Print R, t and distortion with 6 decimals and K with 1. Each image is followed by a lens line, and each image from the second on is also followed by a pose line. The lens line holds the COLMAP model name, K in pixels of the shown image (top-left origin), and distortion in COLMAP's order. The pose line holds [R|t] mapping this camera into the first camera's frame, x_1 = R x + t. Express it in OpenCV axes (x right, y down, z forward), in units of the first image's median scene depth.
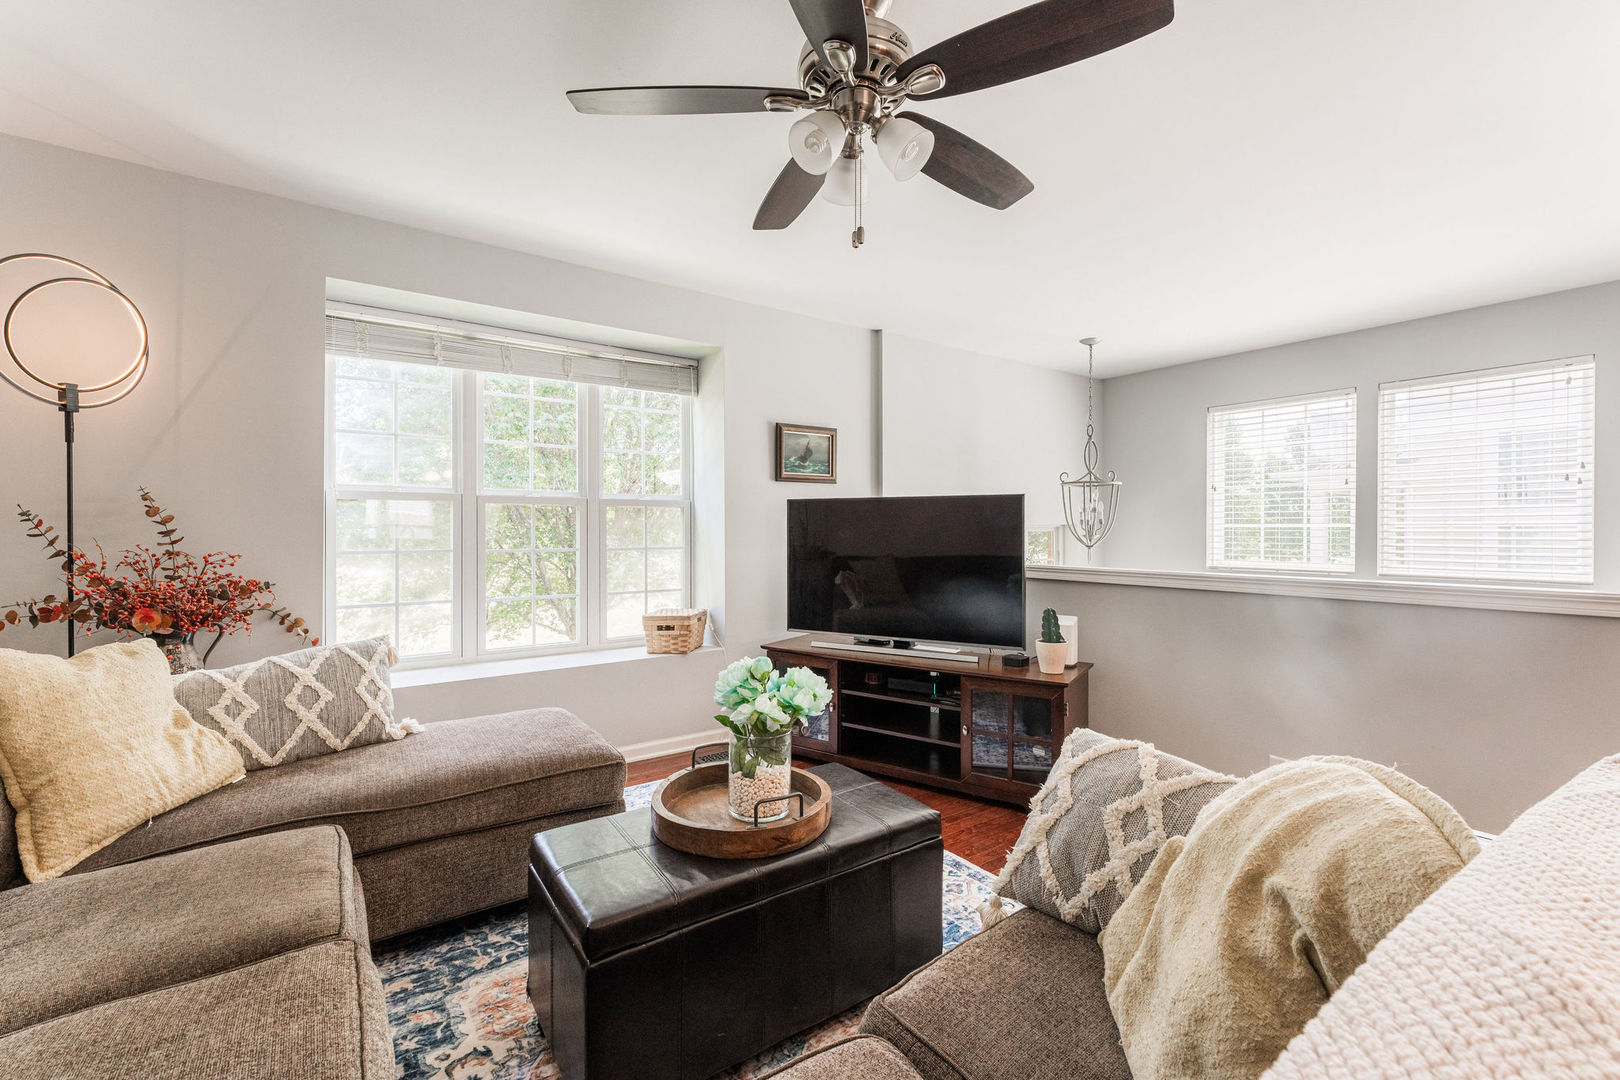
lens RADIAL K [[679.2, 0, 804.9], [0, 679.2, 530.1], [0, 0, 1]] dist [0.003822, -0.000063]
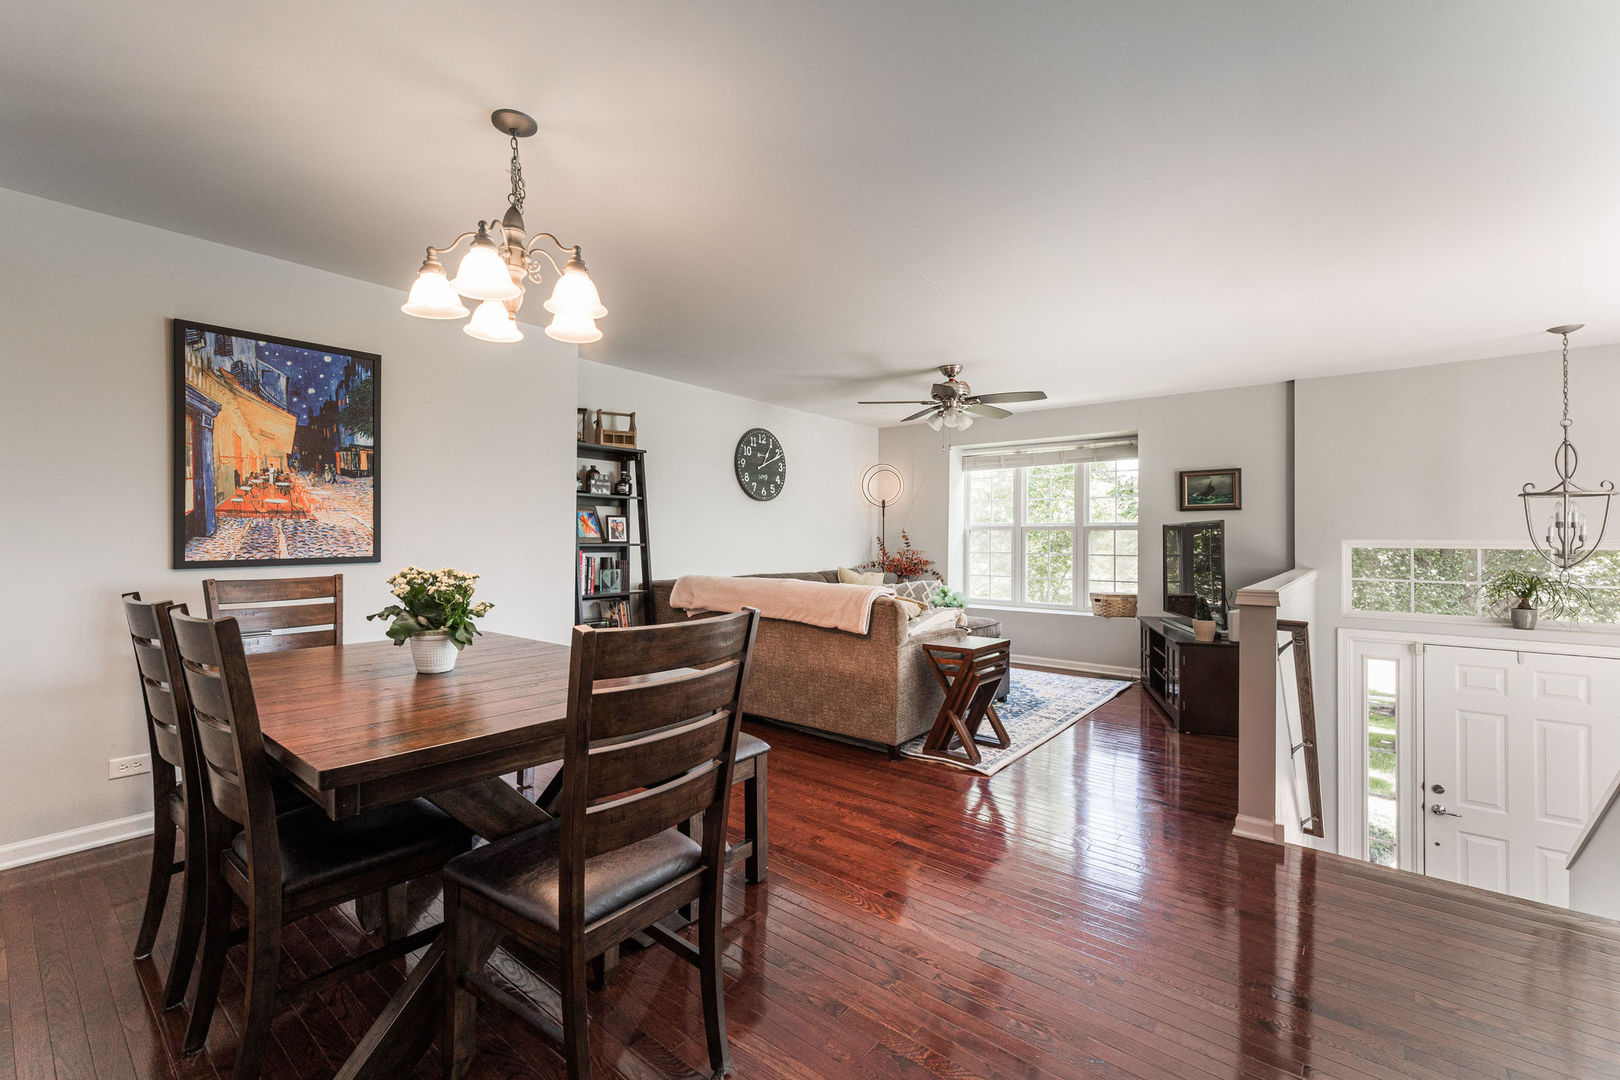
lens RADIAL K [[679.2, 0, 794.0], [0, 679.2, 537.6], [0, 0, 1]] dist [0.003822, -0.000063]
pose [[0.262174, -0.004675, -0.965009, 1.190727], [-0.011713, 0.999899, -0.008026, 0.004992], [0.964950, 0.013407, 0.262093, -0.188989]]
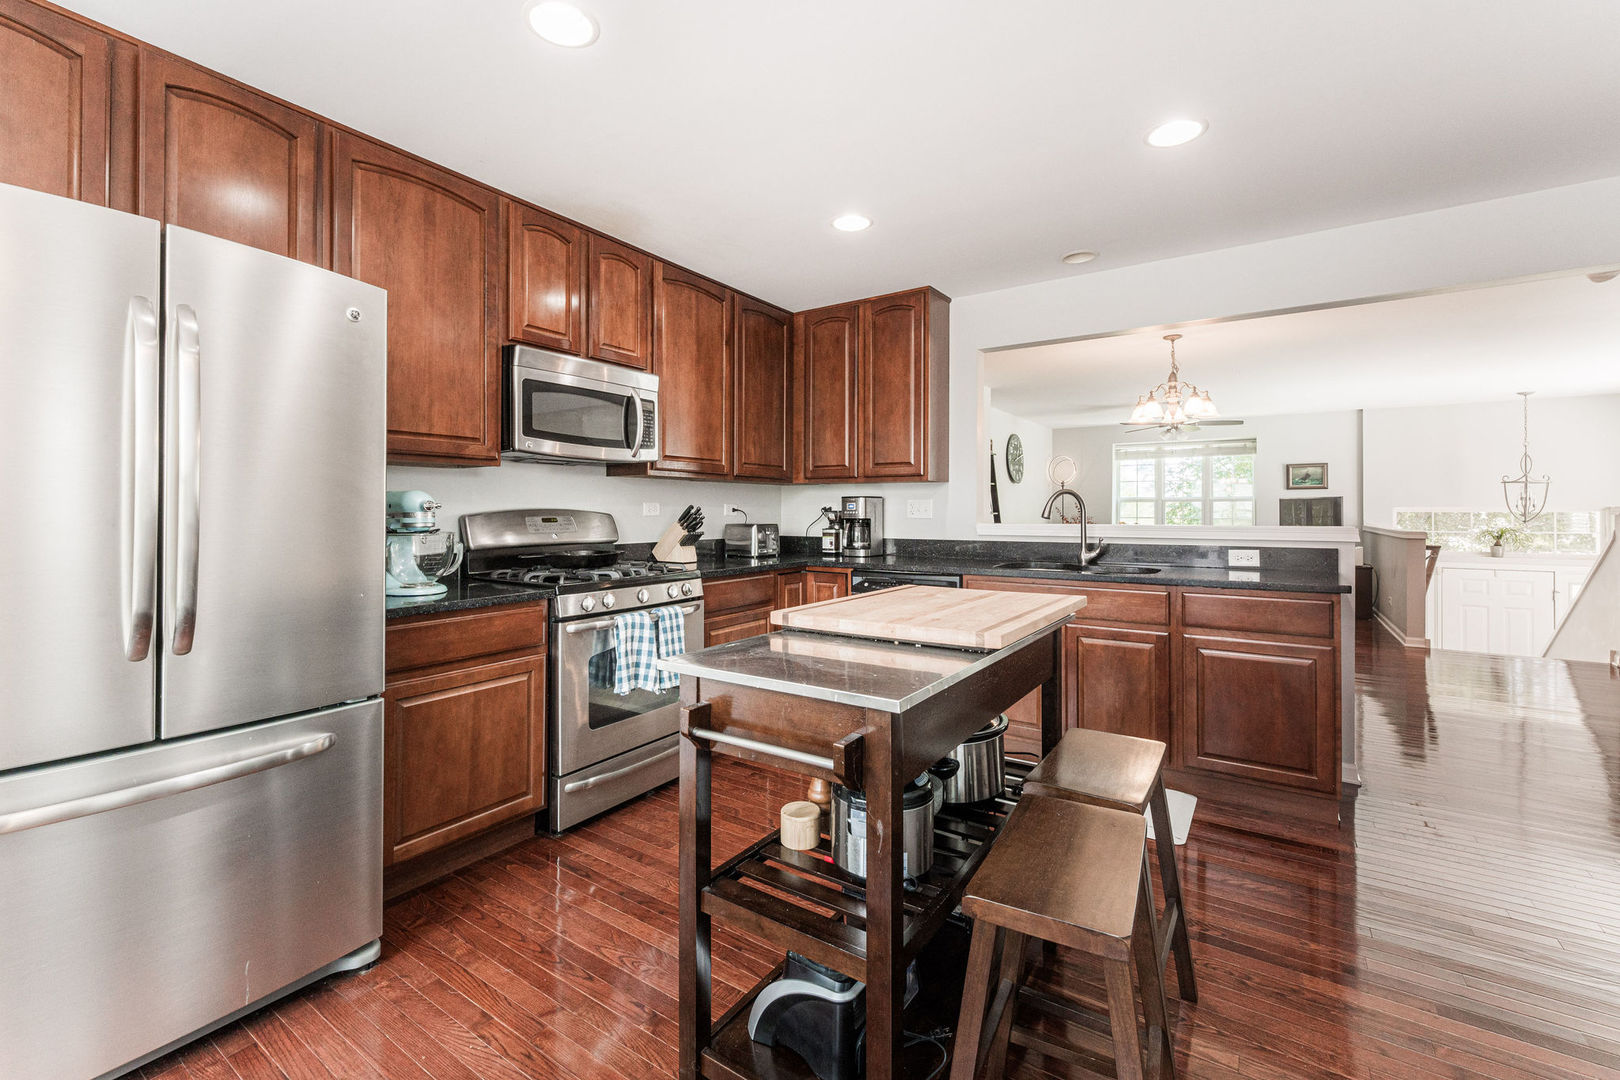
lens RADIAL K [[679.2, 0, 806.2], [0, 679.2, 514.8], [0, 0, 1]] dist [0.003822, -0.000063]
pose [[0.356828, 0.003109, -0.934165, 1.570838], [-0.004566, 0.999988, 0.001584, 0.015316], [0.934159, 0.003701, 0.356838, -1.368931]]
